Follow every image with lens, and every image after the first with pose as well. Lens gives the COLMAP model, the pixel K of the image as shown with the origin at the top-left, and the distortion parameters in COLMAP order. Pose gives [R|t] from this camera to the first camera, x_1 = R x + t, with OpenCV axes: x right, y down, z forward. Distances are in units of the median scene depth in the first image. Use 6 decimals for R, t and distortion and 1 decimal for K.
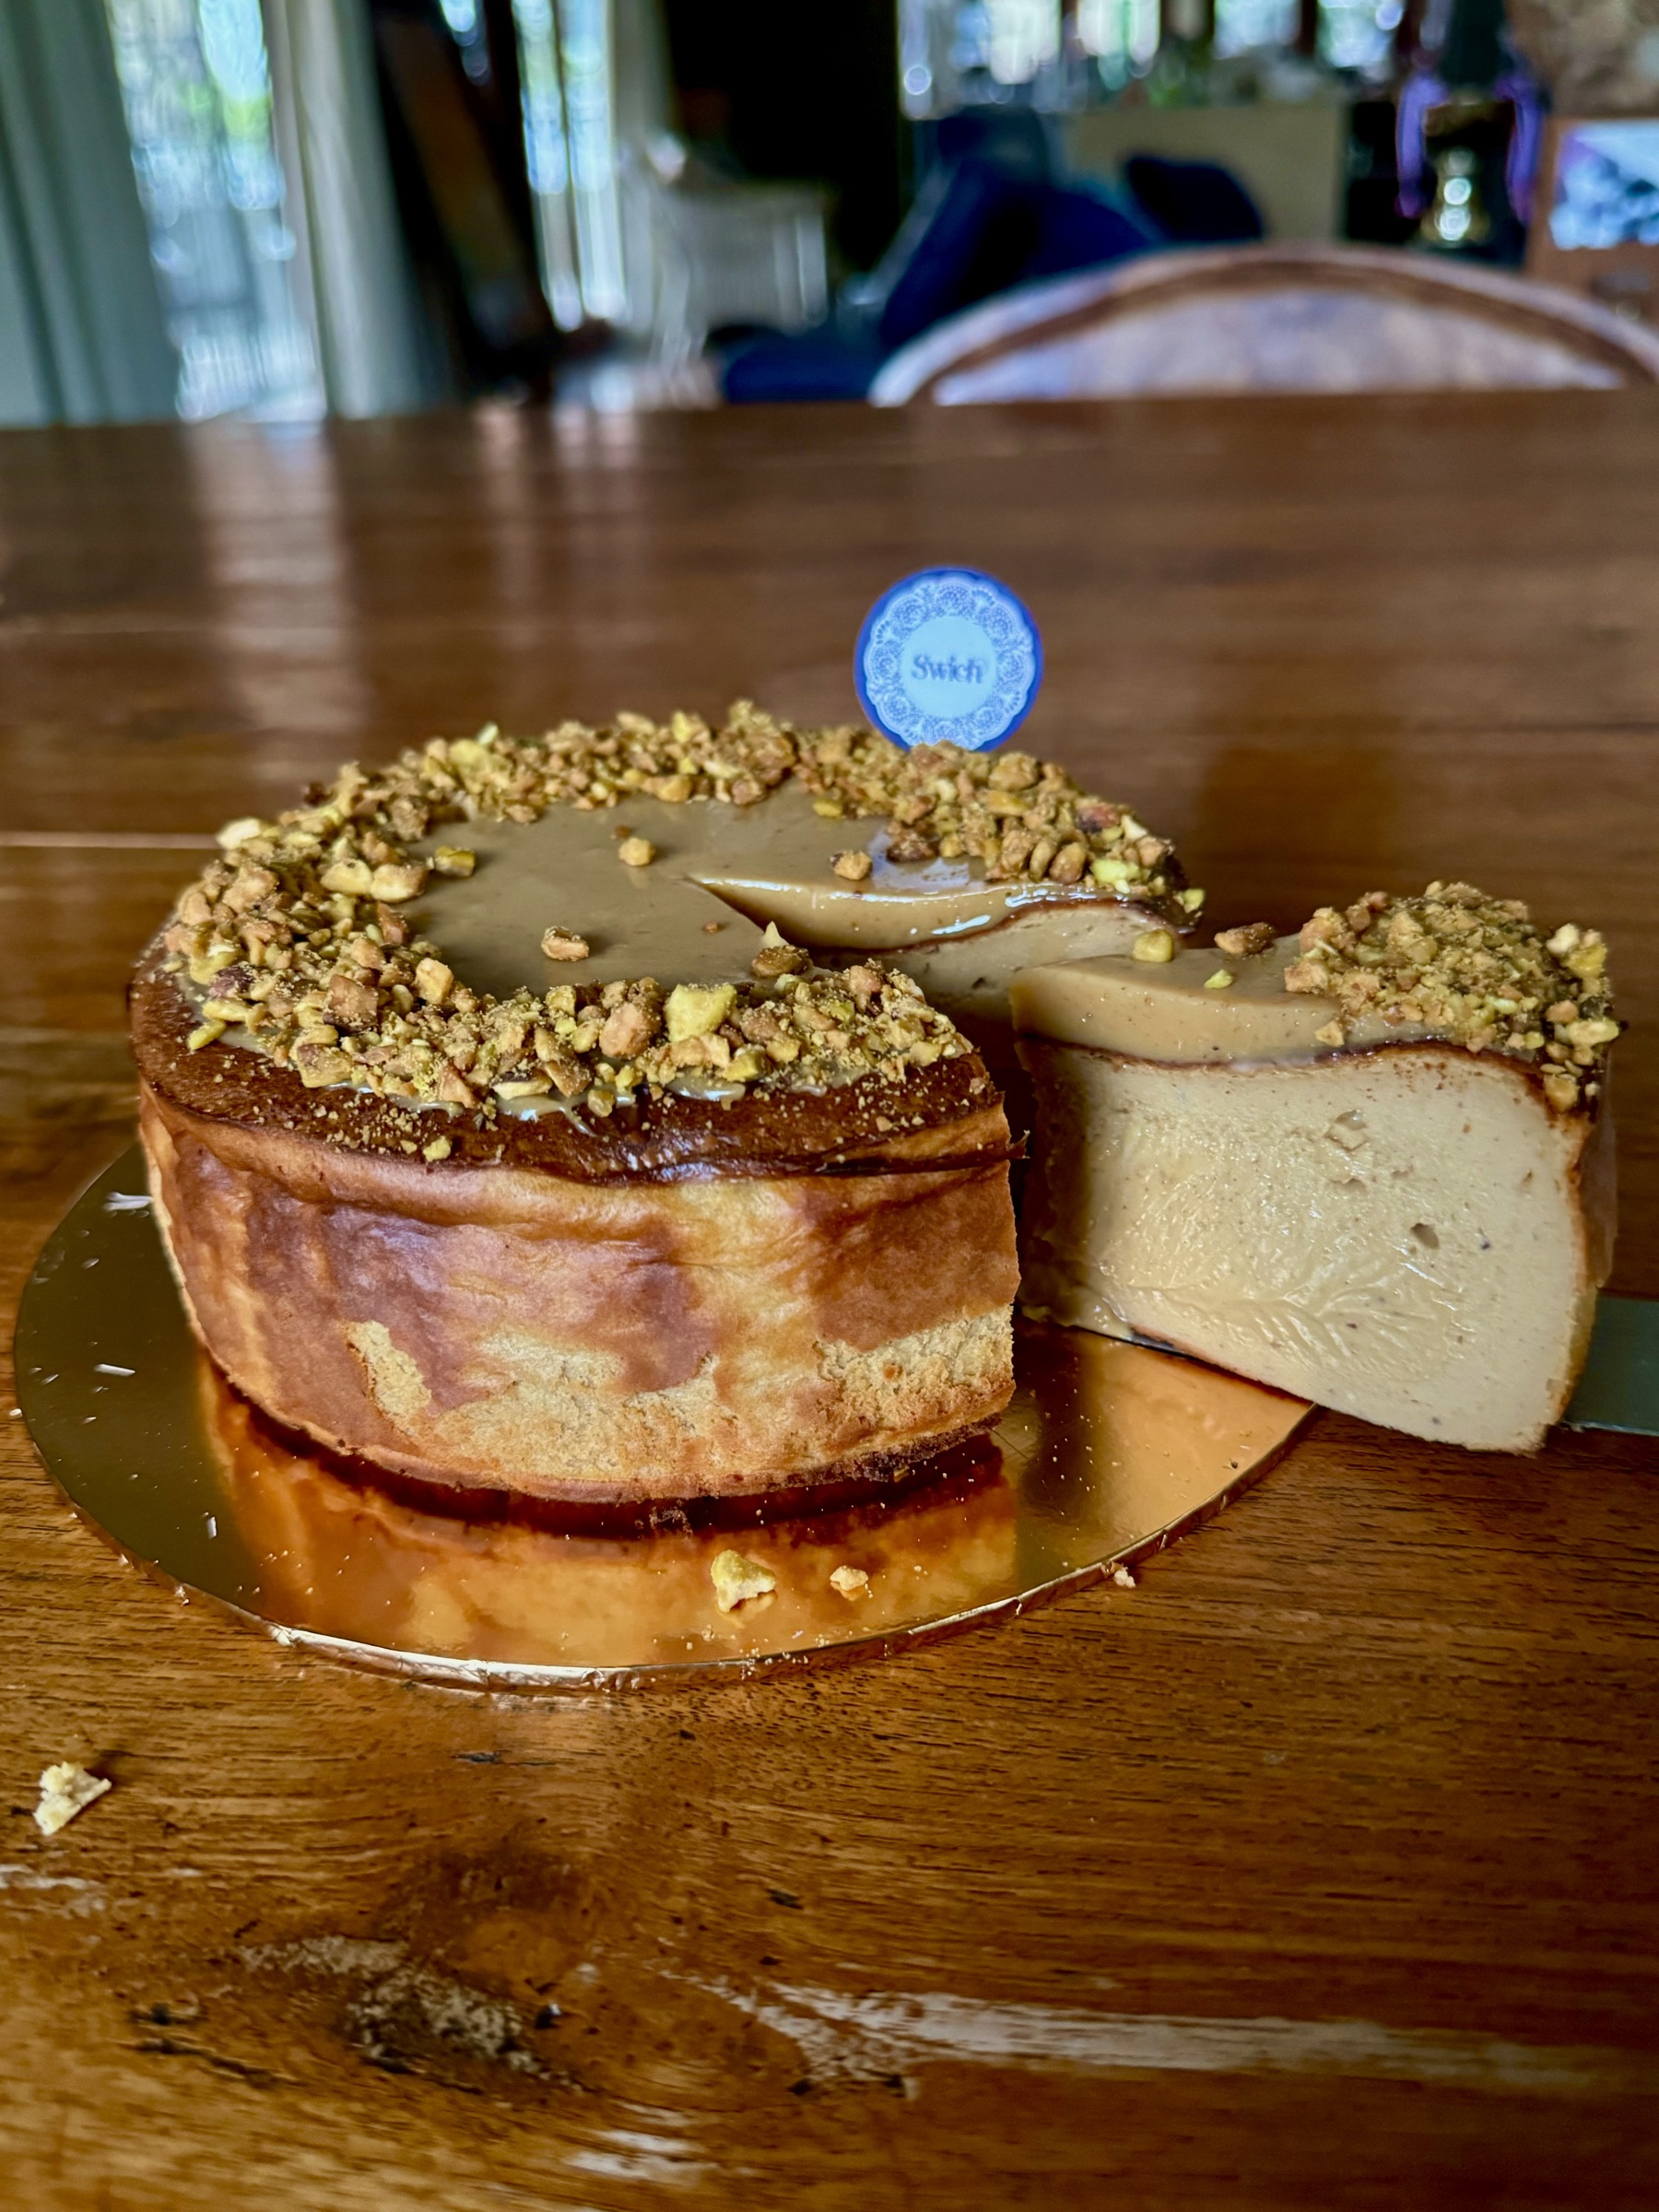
lens RADIAL K [[1847.1, 0, 829.1], [0, 1847.1, 1109.3], [0, 0, 1]] dist [0.015135, 0.000518]
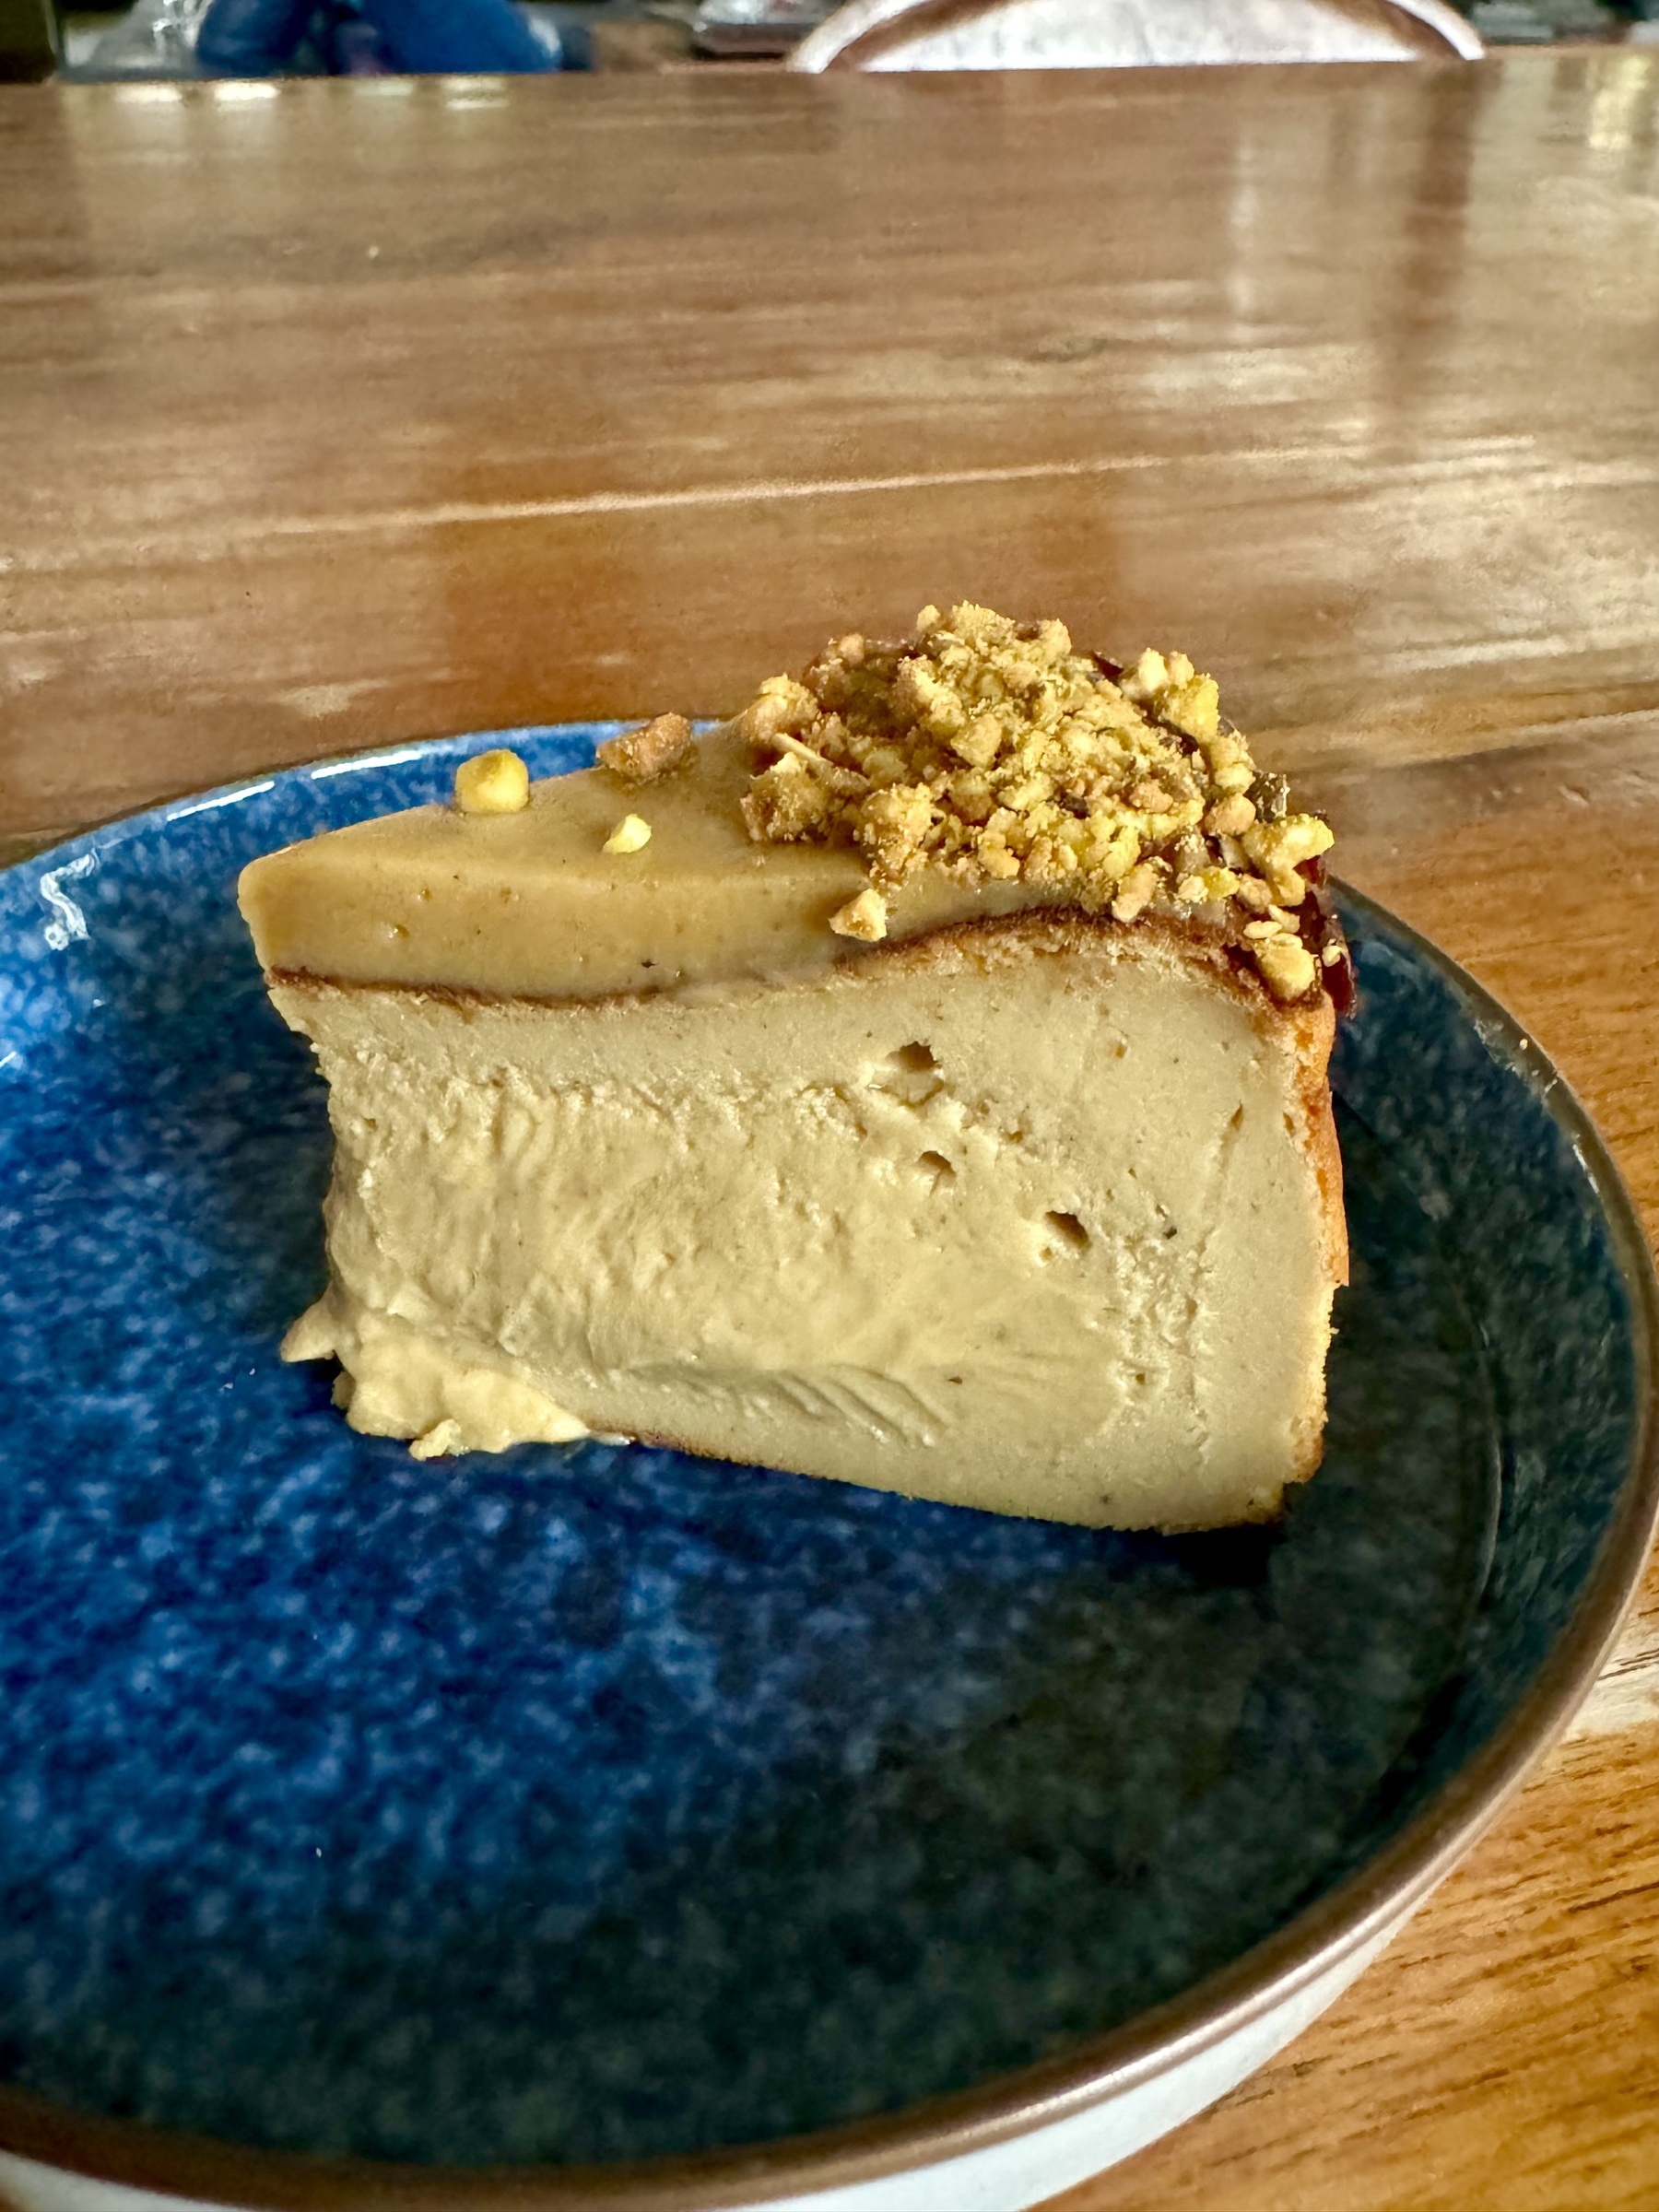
lens RADIAL K [[1847.1, 0, 831.1], [0, 1847.1, 1113.3], [0, 0, 1]] dist [0.015135, 0.000518]
pose [[0.903384, -0.229351, 0.362348, 0.050130], [0.169076, 0.967009, 0.190546, -0.089903], [-0.394096, -0.110872, 0.912357, 0.489217]]
